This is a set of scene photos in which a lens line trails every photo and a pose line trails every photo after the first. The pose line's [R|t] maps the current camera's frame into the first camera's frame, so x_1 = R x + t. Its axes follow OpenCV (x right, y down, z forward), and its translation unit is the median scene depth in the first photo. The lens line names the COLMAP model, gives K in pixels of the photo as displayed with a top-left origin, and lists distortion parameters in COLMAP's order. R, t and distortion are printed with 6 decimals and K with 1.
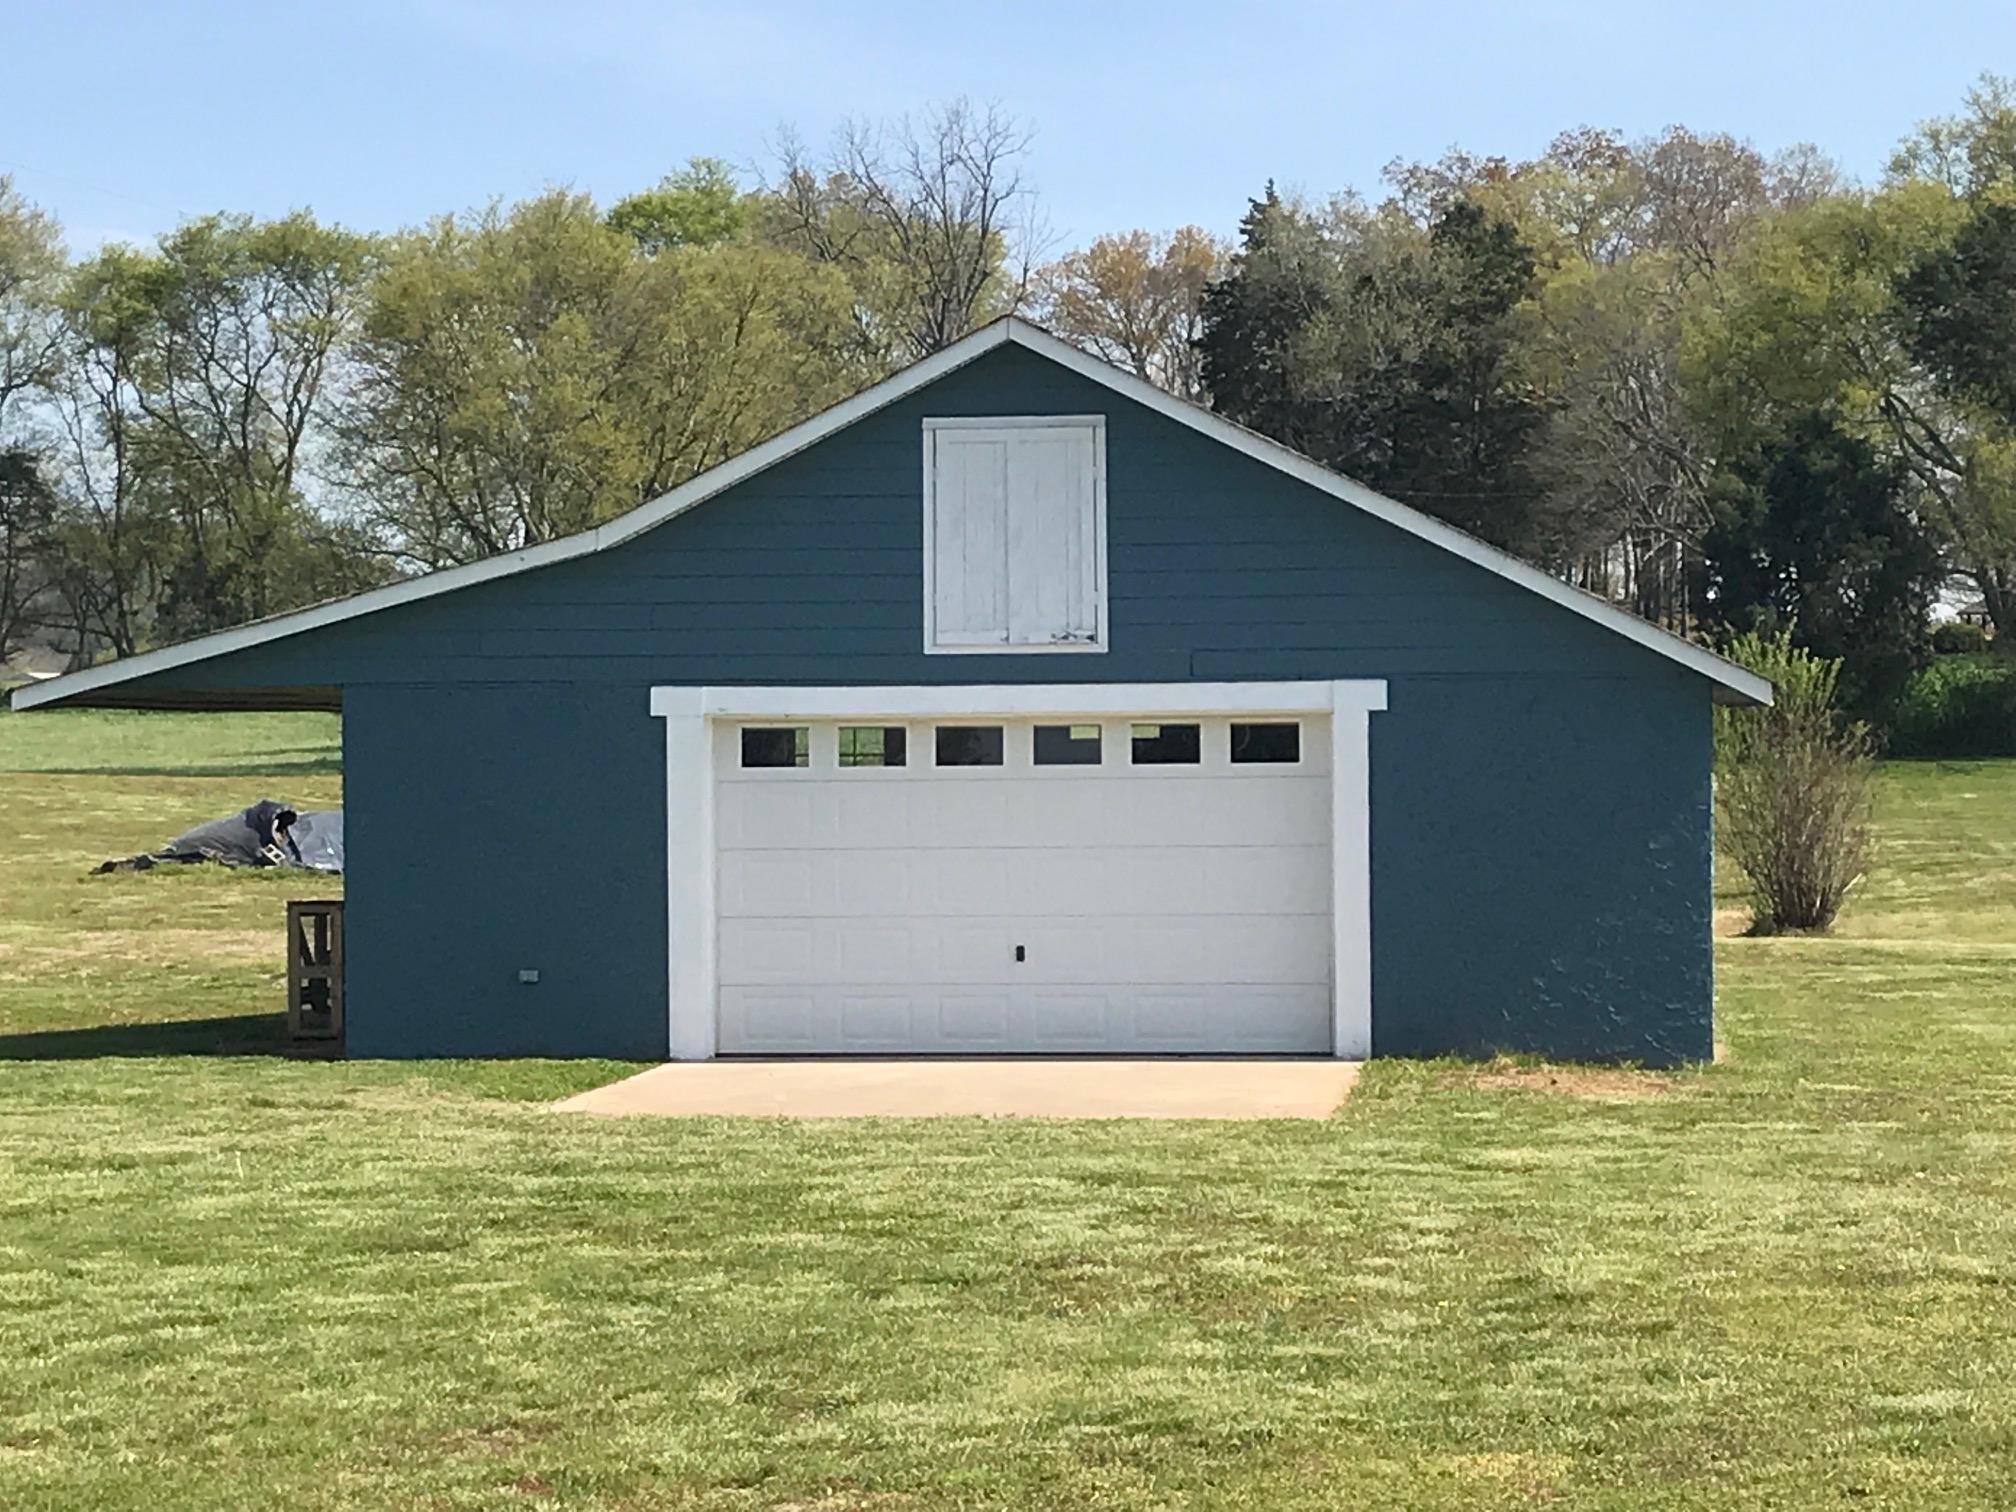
lens RADIAL K [[5539.2, 0, 1007.3], [0, 5539.2, 755.7], [0, 0, 1]] dist [0.286919, 0.000000]
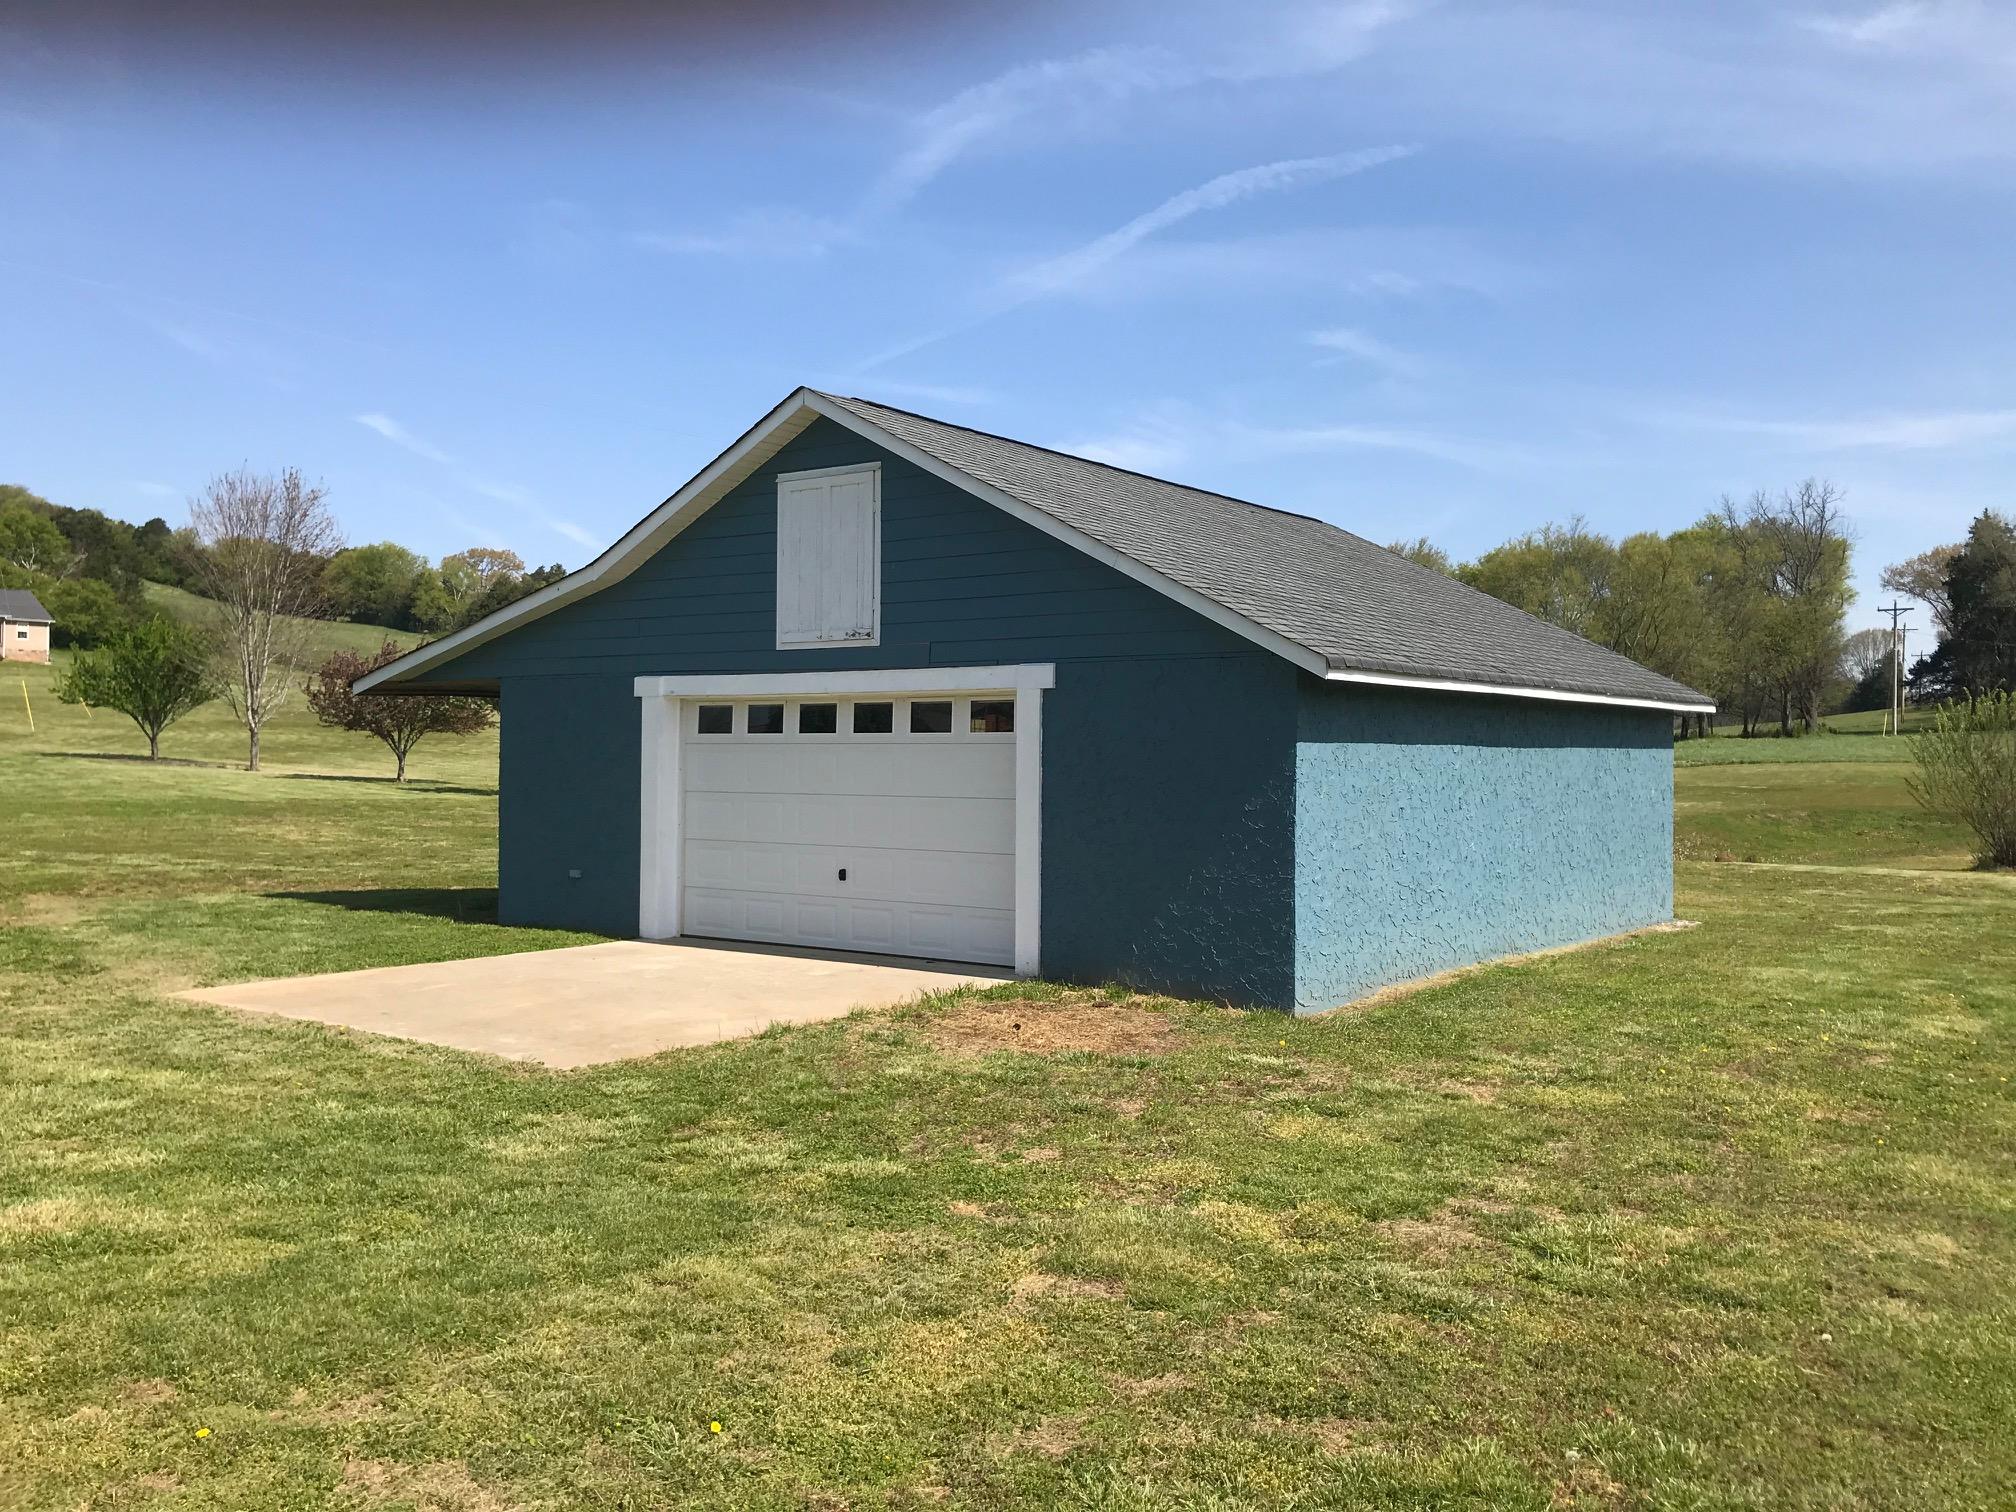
lens RADIAL K [[1703.0, 0, 1009.8], [0, 1703.0, 752.0], [0, 0, 1]] dist [0.028392, 0.001443]
pose [[0.855422, 0.012945, -0.517769, 0.248211], [-0.015331, 0.999882, -0.000330, 0.005805], [0.517704, 0.008220, 0.855520, 0.672350]]
